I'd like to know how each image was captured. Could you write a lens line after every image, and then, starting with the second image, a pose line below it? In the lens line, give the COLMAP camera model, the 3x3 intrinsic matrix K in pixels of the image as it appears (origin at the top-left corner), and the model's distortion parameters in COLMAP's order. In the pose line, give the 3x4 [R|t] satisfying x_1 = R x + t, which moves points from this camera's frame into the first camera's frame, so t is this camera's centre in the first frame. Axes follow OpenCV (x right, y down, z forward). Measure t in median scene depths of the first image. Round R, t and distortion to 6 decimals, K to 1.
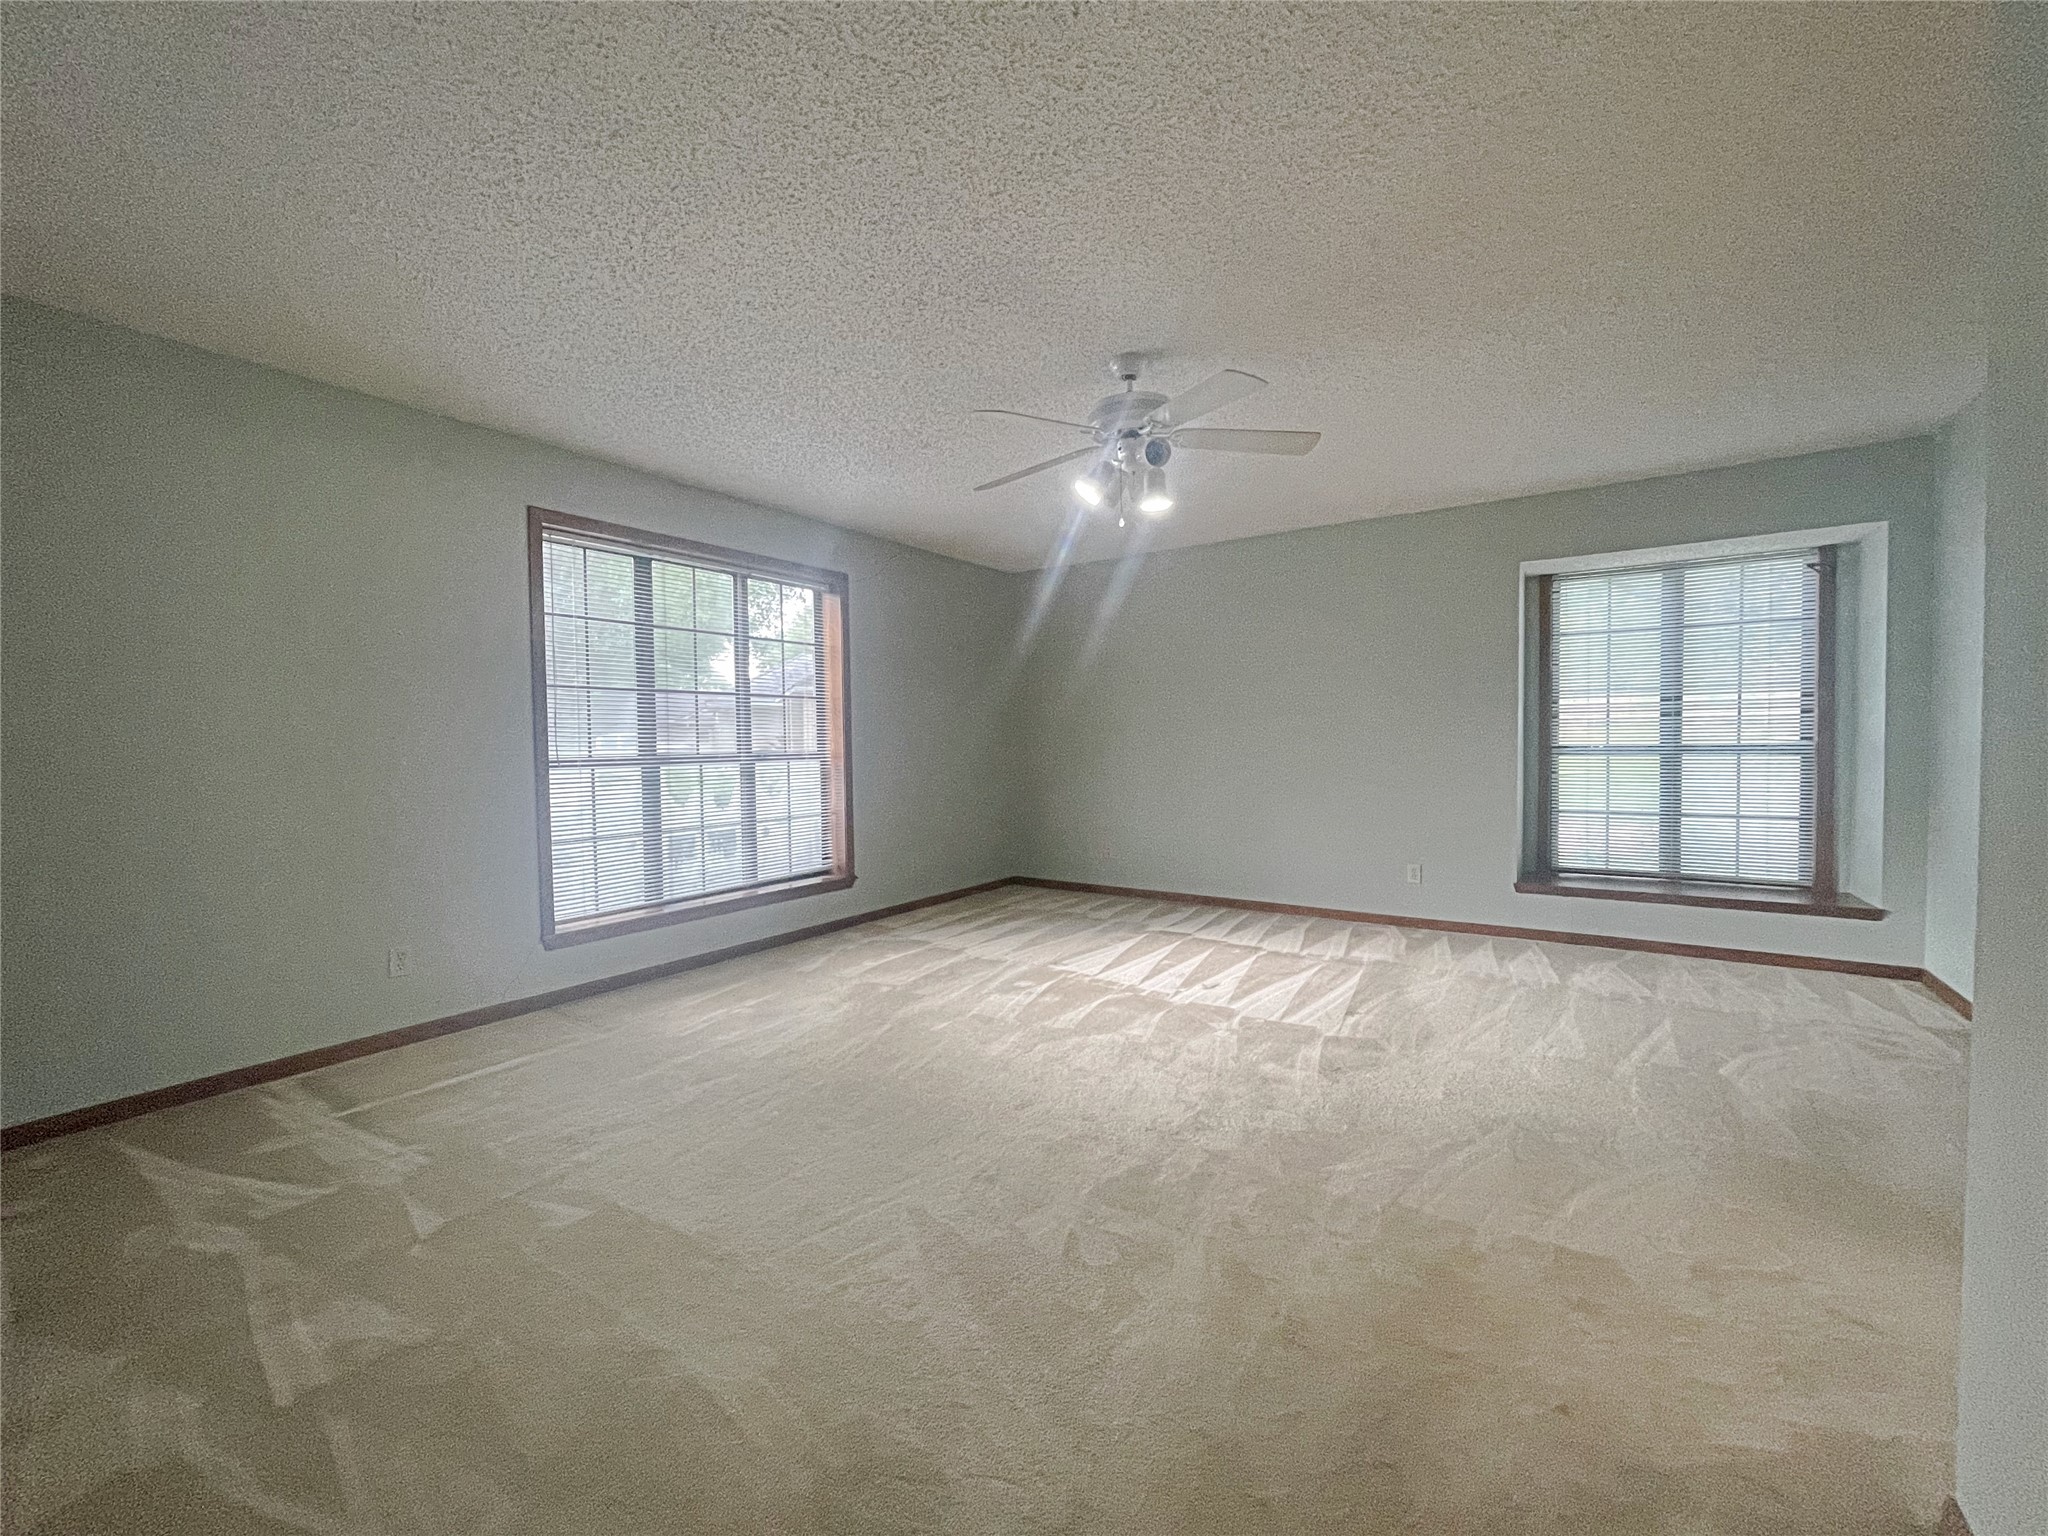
lens RADIAL K [[835.7, 0, 1024.0], [0, 835.7, 768.0], [0, 0, 1]] dist [0.003476, 0.000238]
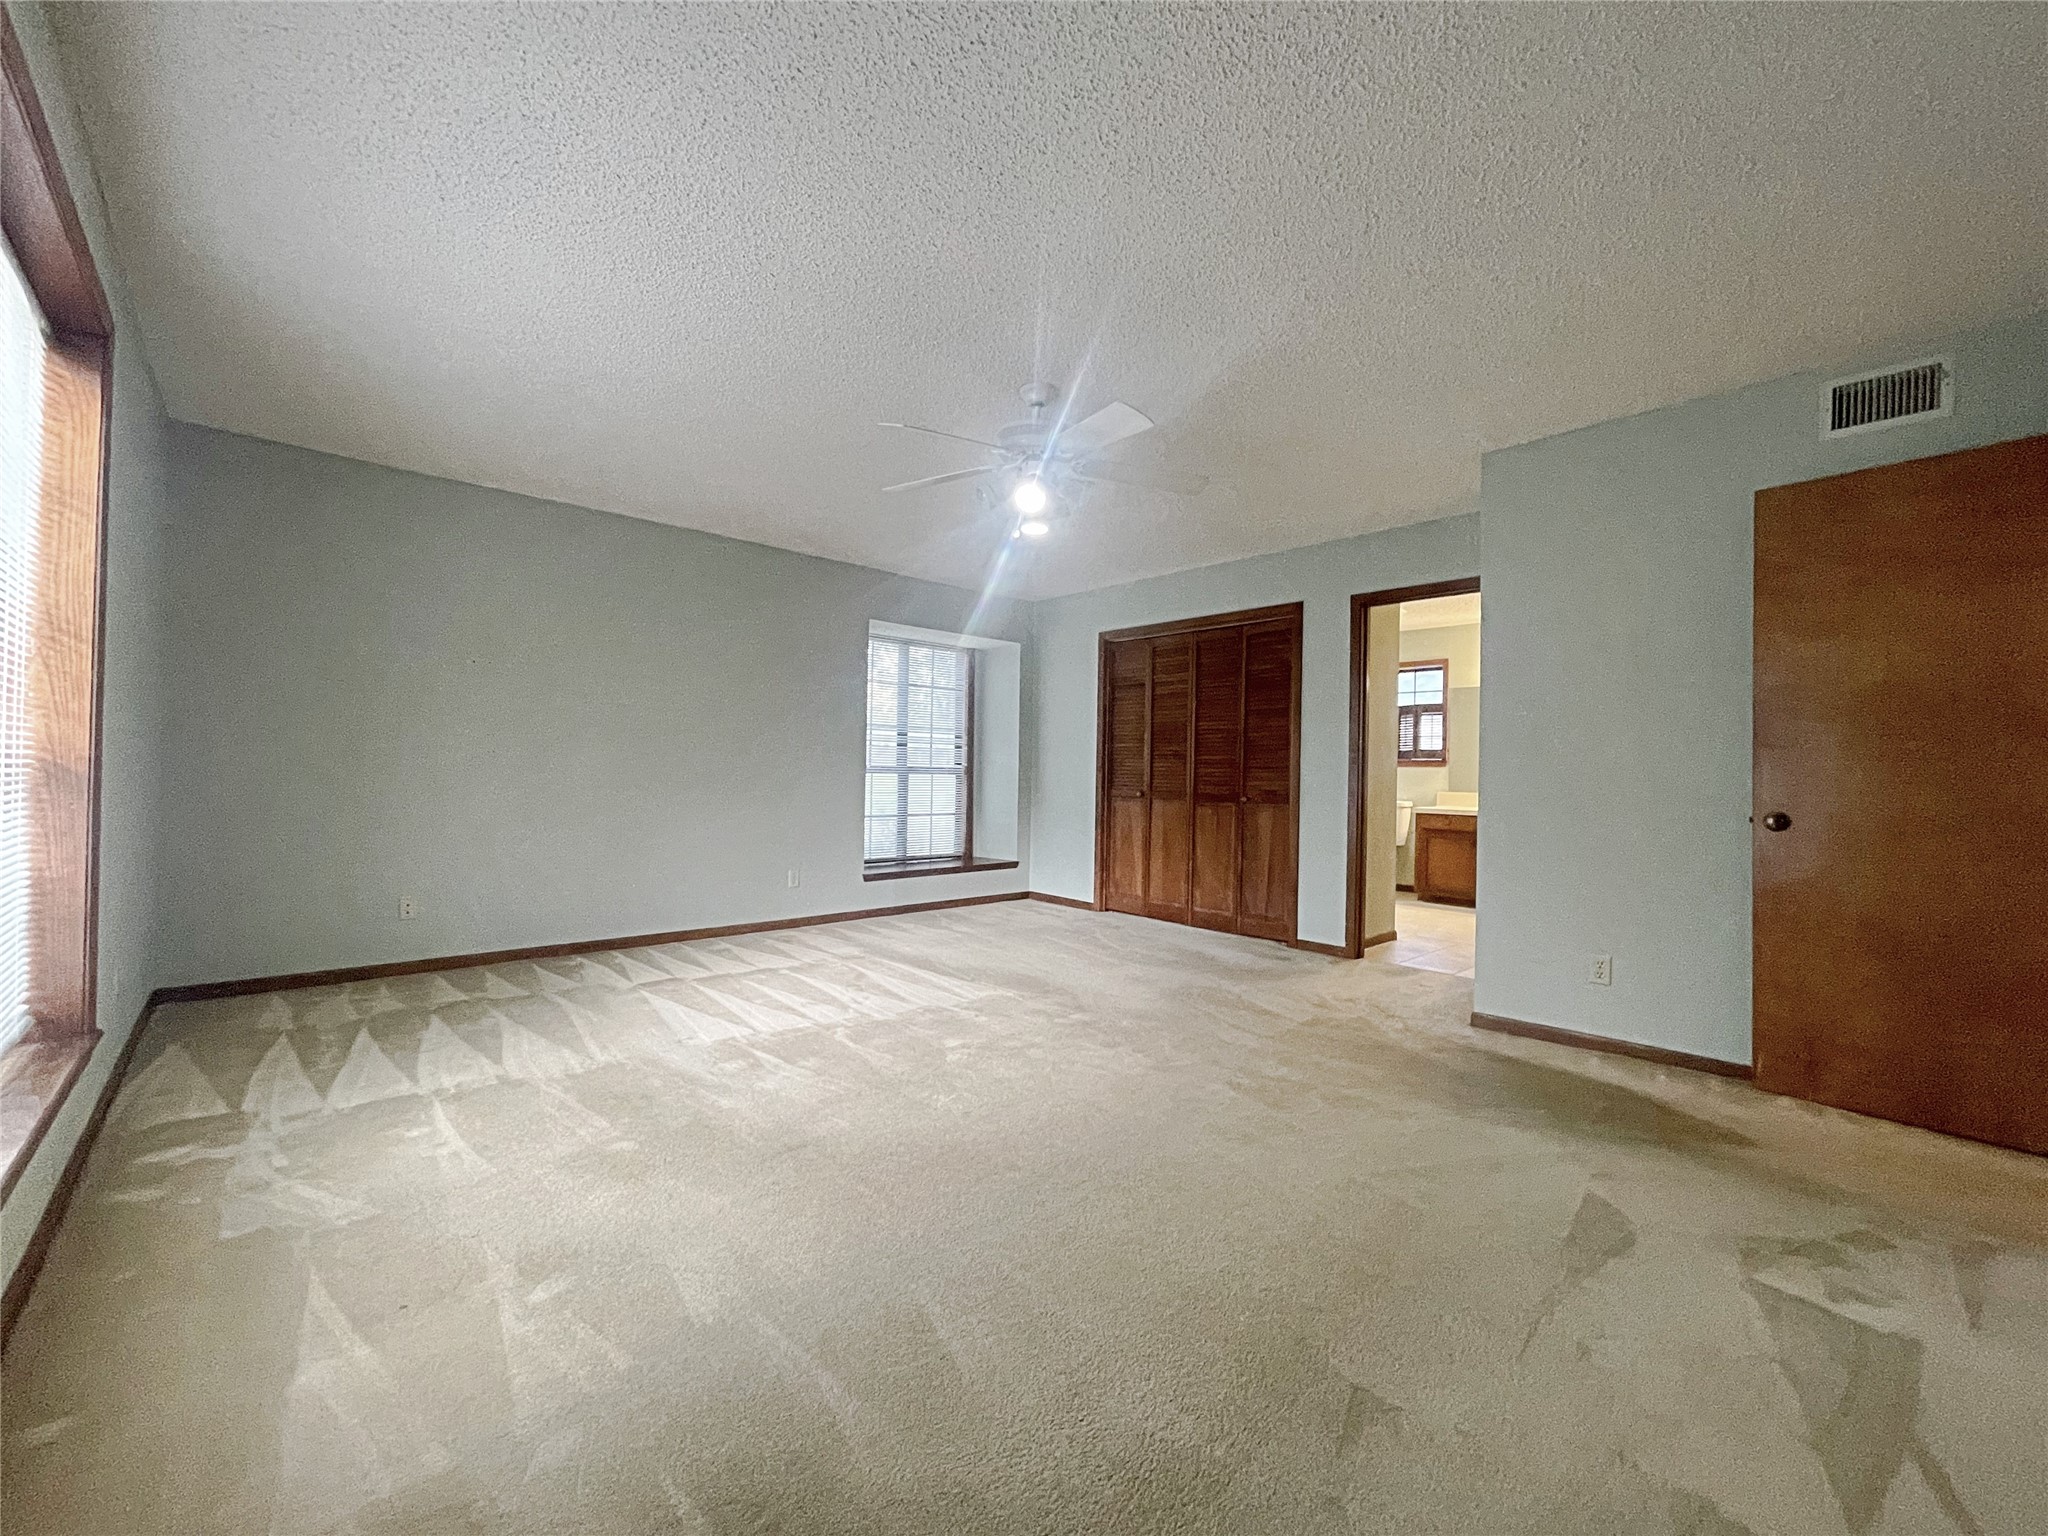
lens RADIAL K [[815.3, 0, 1024.0], [0, 815.3, 768.0], [0, 0, 1]] dist [0.000541, -0.000159]
pose [[0.237096, 0.022594, 0.971223, -0.623374], [0.014777, 0.999530, -0.026860, 0.017904], [-0.971374, 0.020720, 0.236651, 0.553379]]
